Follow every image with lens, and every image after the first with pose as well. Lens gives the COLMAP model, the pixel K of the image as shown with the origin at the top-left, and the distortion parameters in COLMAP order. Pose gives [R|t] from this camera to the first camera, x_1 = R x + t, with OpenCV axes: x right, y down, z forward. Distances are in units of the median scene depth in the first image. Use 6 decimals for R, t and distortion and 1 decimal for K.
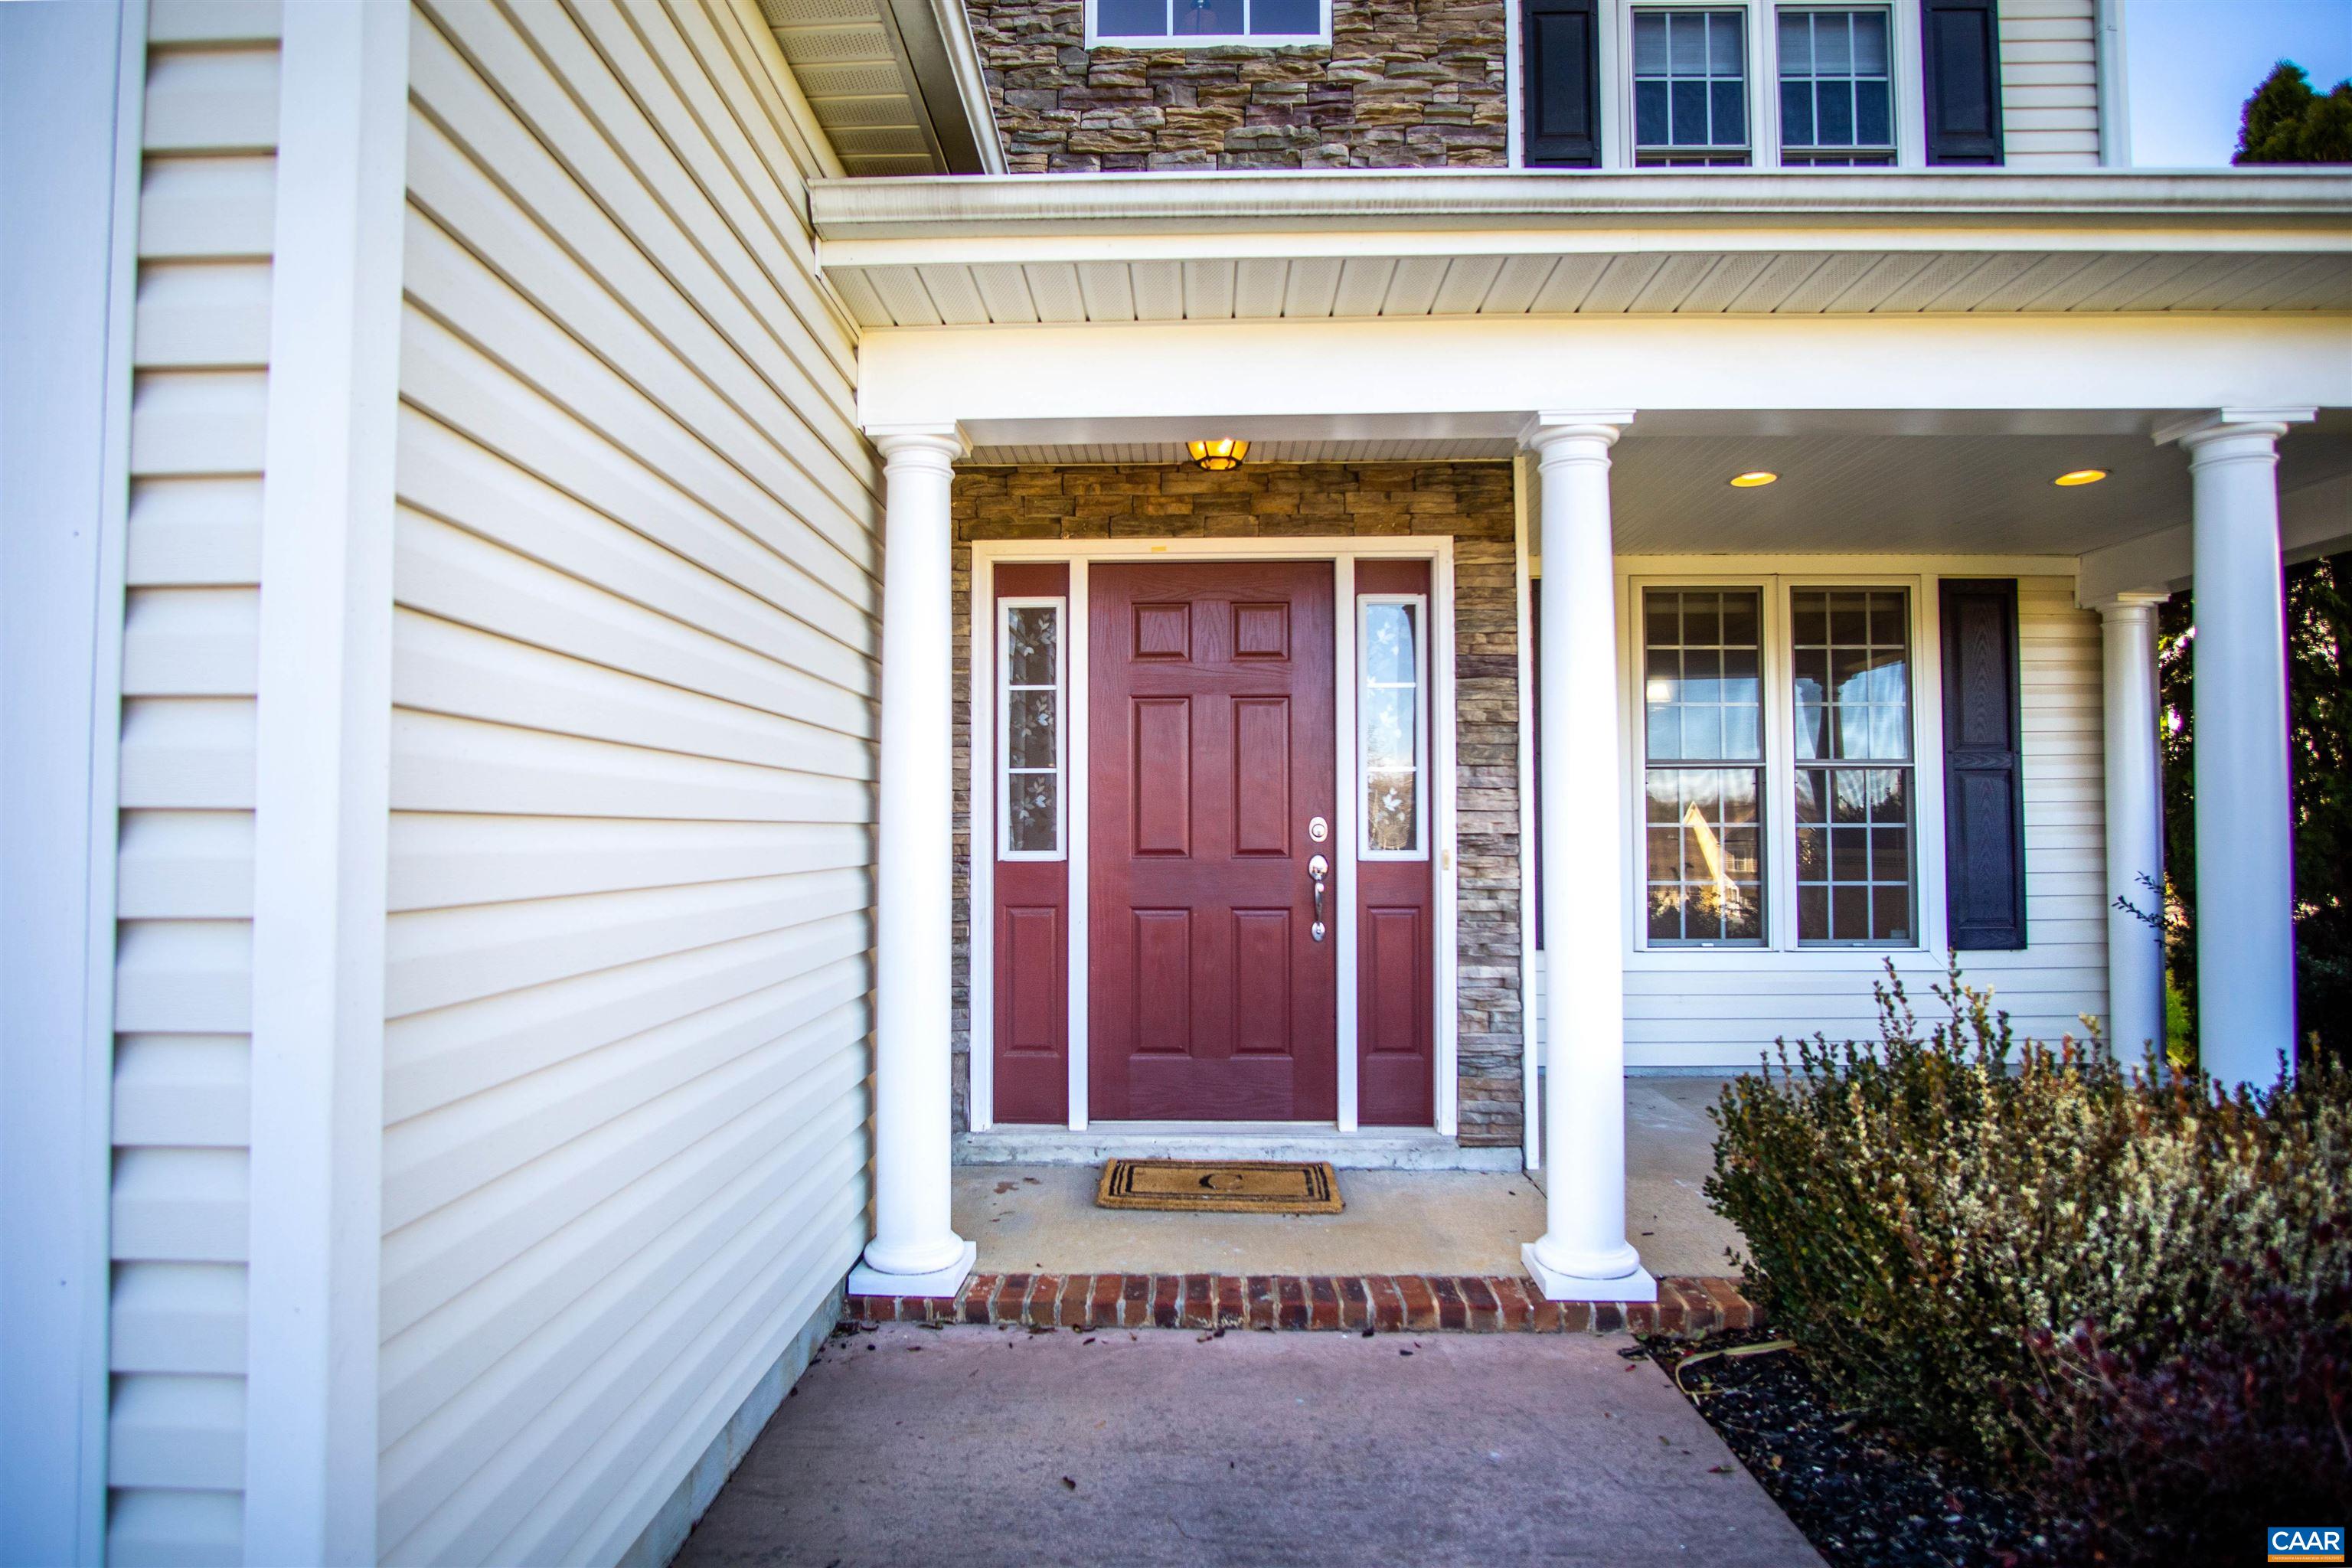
lens RADIAL K [[1282.4, 0, 1154.9], [0, 1282.4, 787.6], [0, 0, 1]] dist [-0.034650, 0.008003]
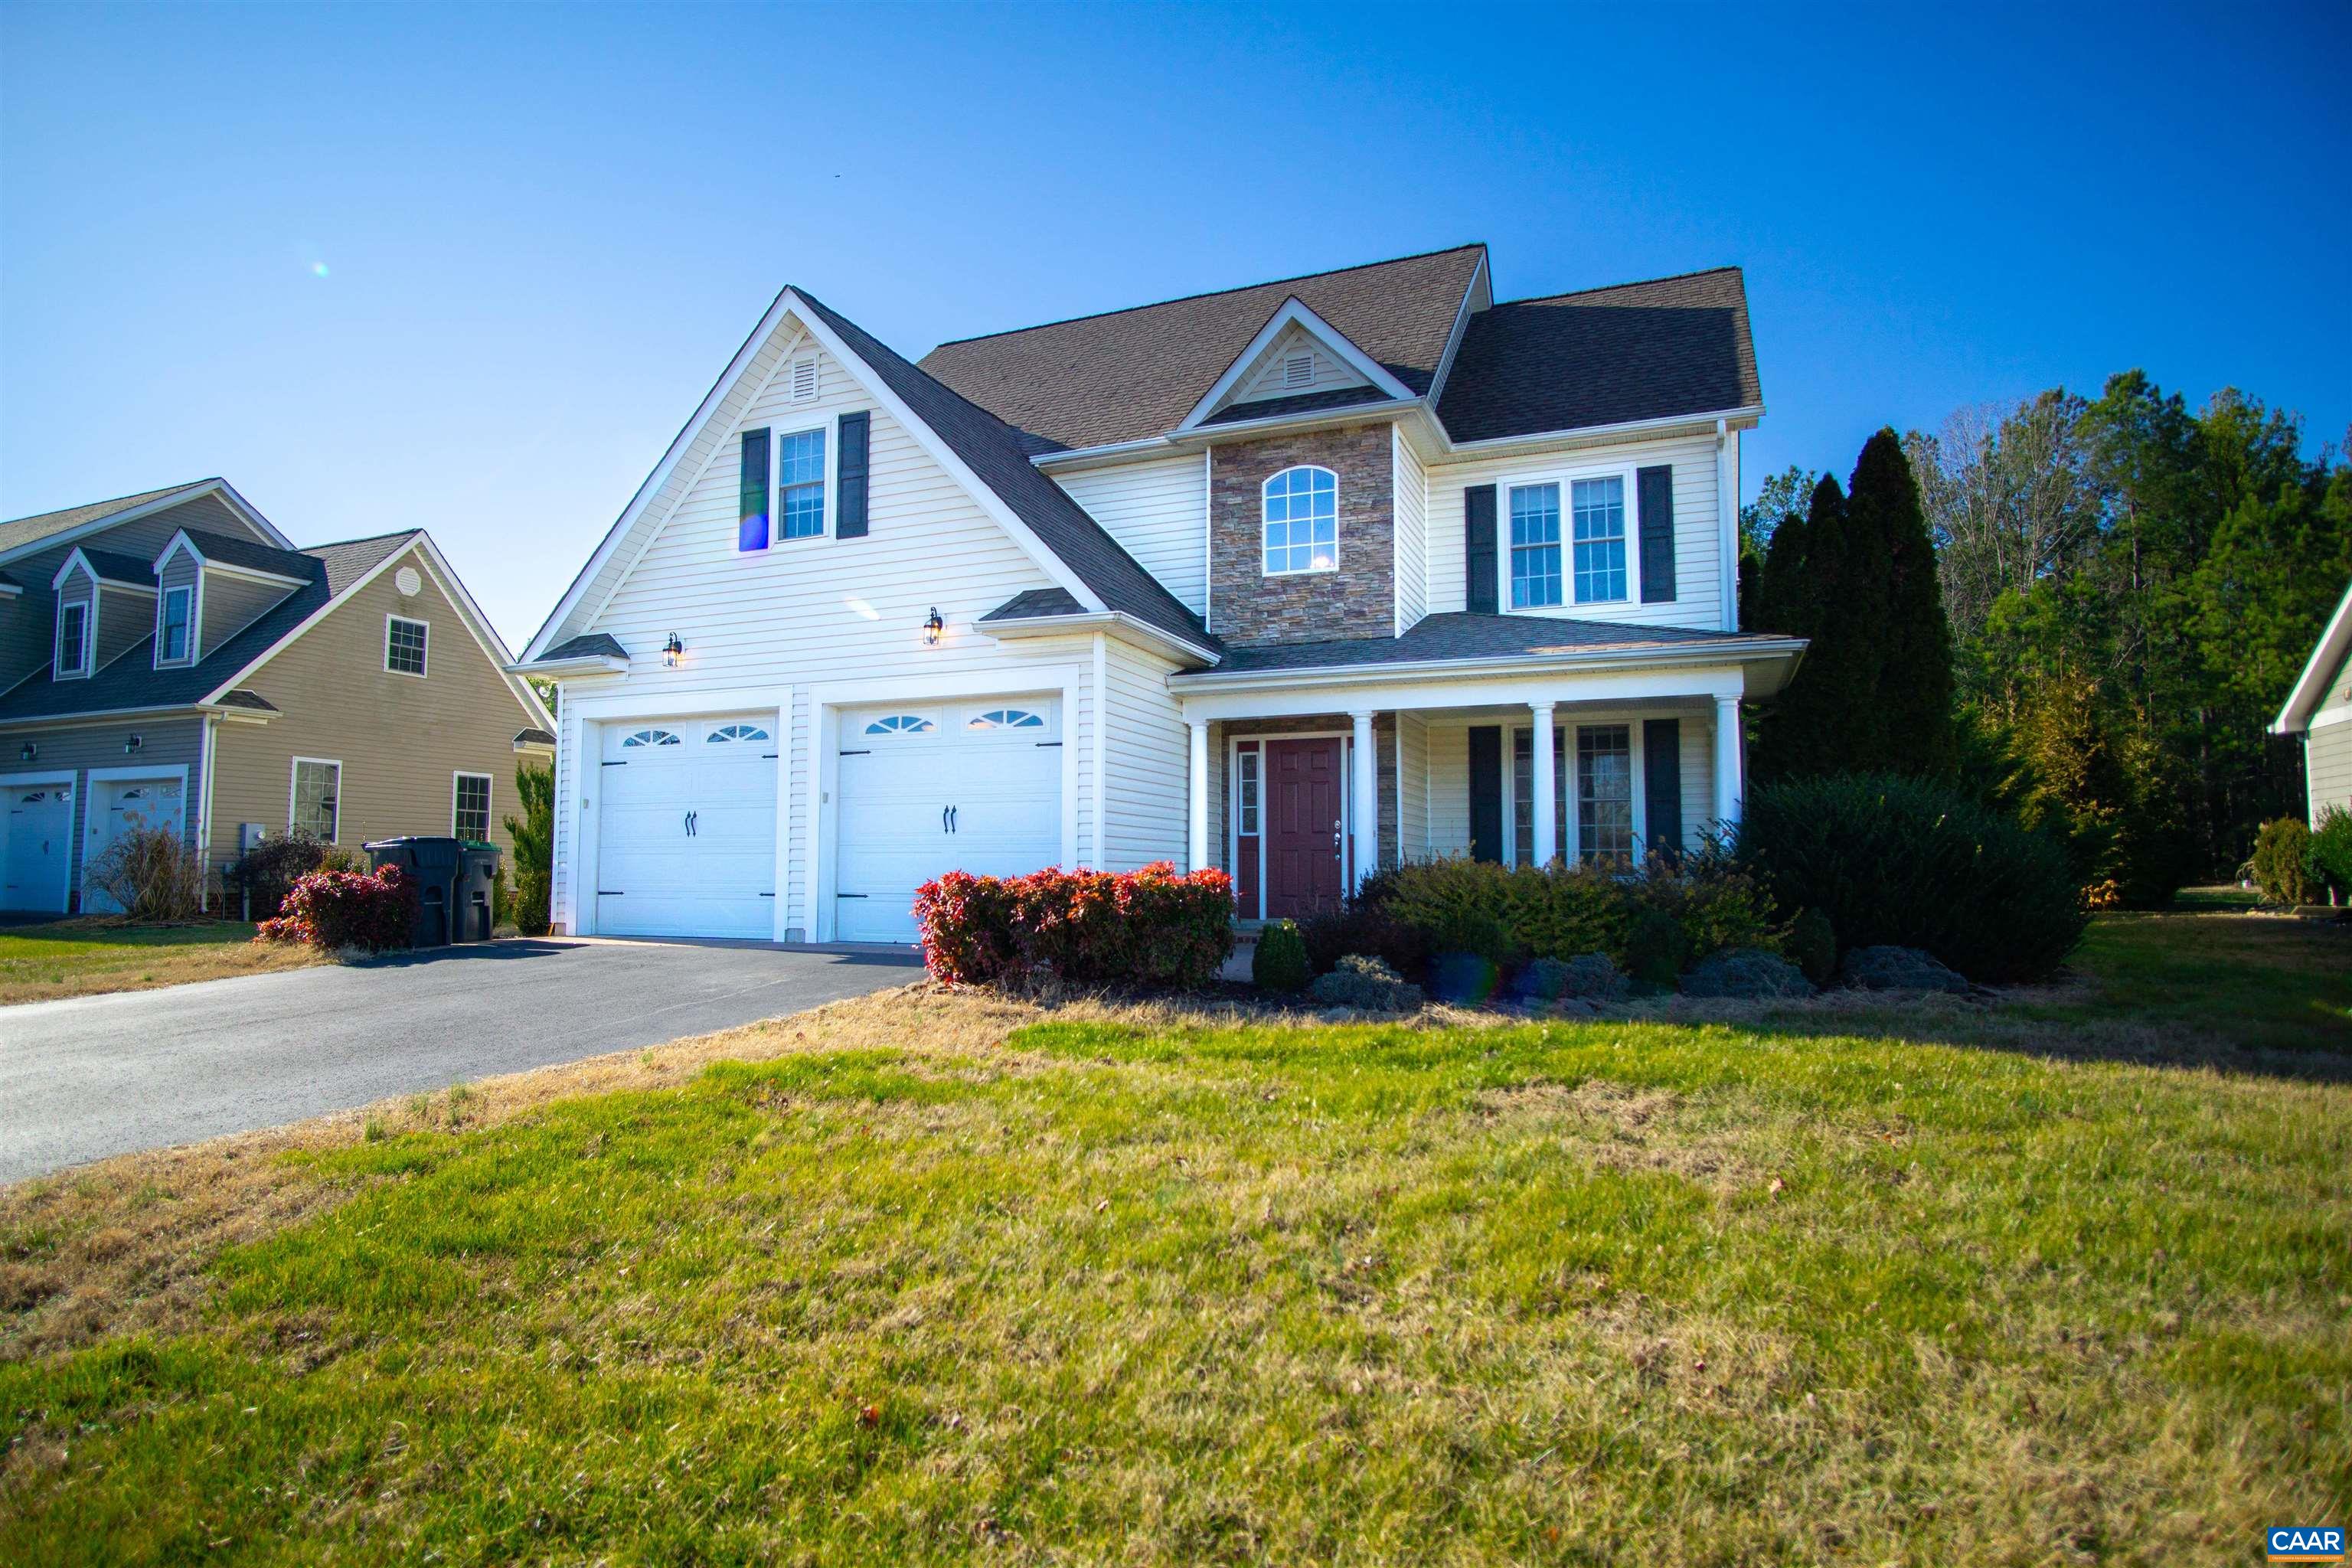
lens RADIAL K [[1282.4, 0, 1154.9], [0, 1282.4, 787.6], [0, 0, 1]] dist [-0.034650, 0.008003]
pose [[0.930929, -0.021313, -0.364578, 0.858520], [0.008345, 0.999276, -0.037107, 0.055269], [0.365105, 0.031501, 0.930433, -2.072366]]
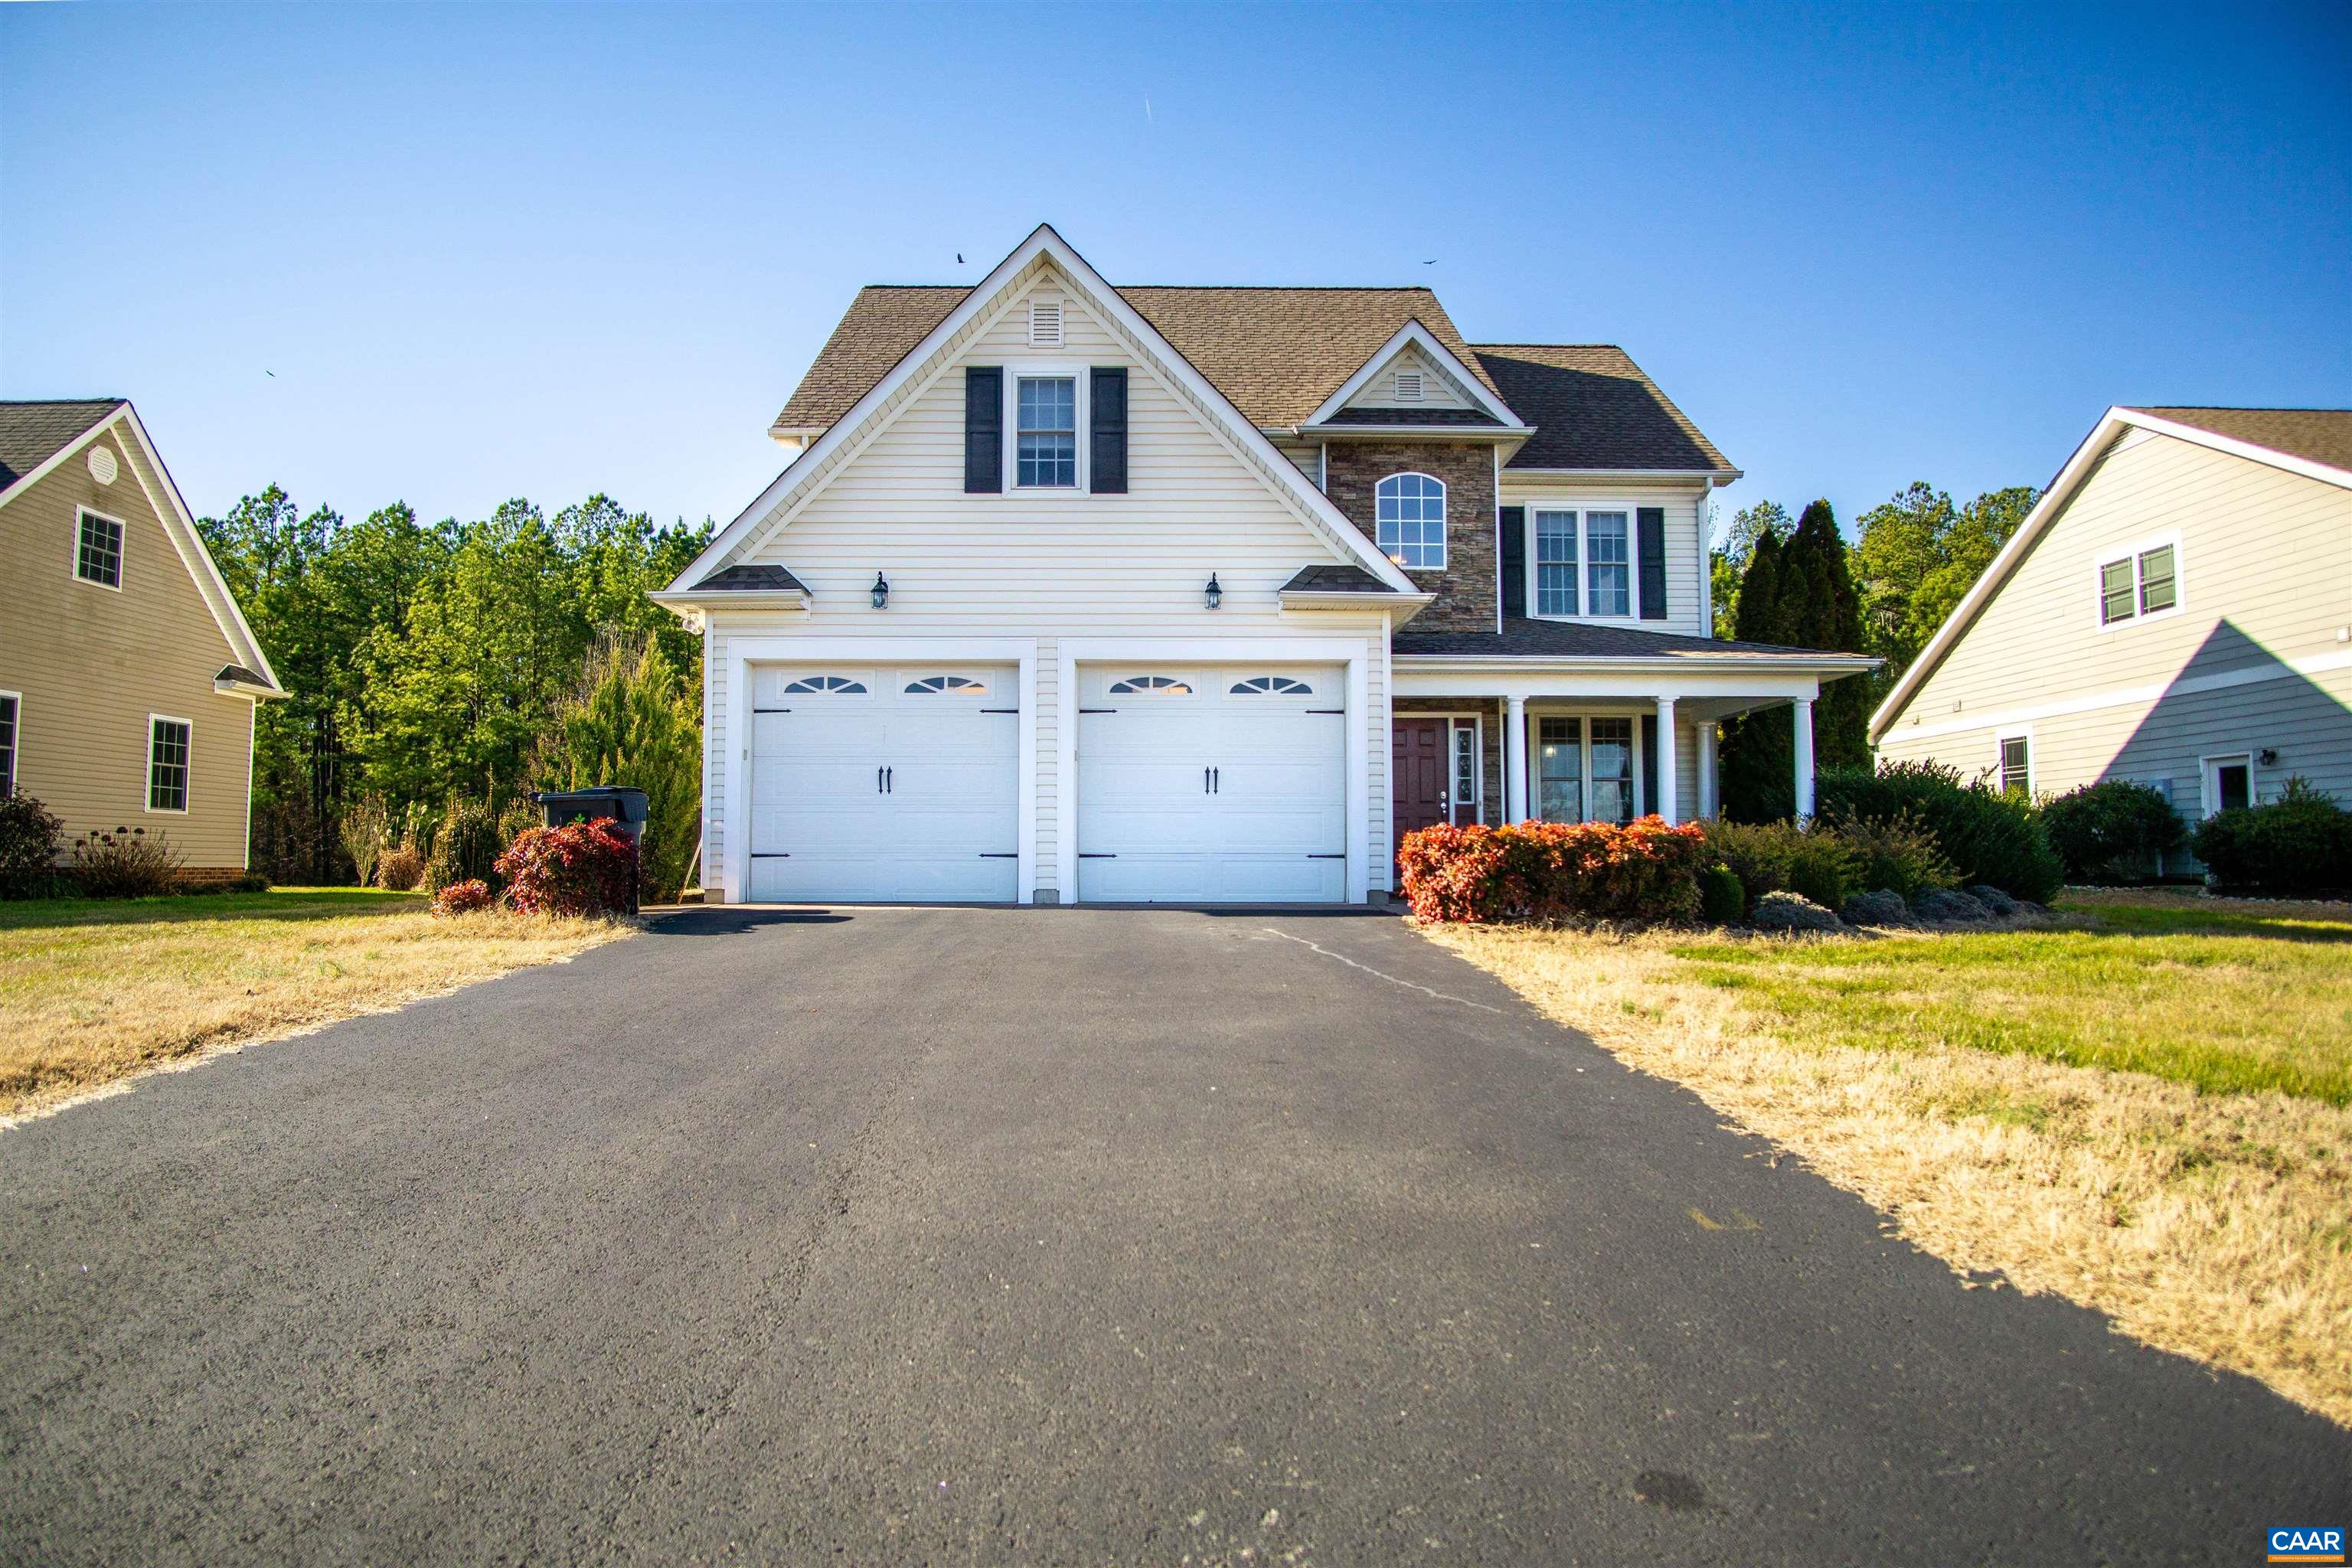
lens RADIAL K [[1282.4, 0, 1154.9], [0, 1282.4, 787.6], [0, 0, 1]] dist [-0.034650, 0.008003]
pose [[0.999170, 0.004889, 0.040452, -0.811382], [-0.003806, 0.999633, -0.026804, 0.110445], [-0.040568, 0.026628, 0.998822, -2.489773]]
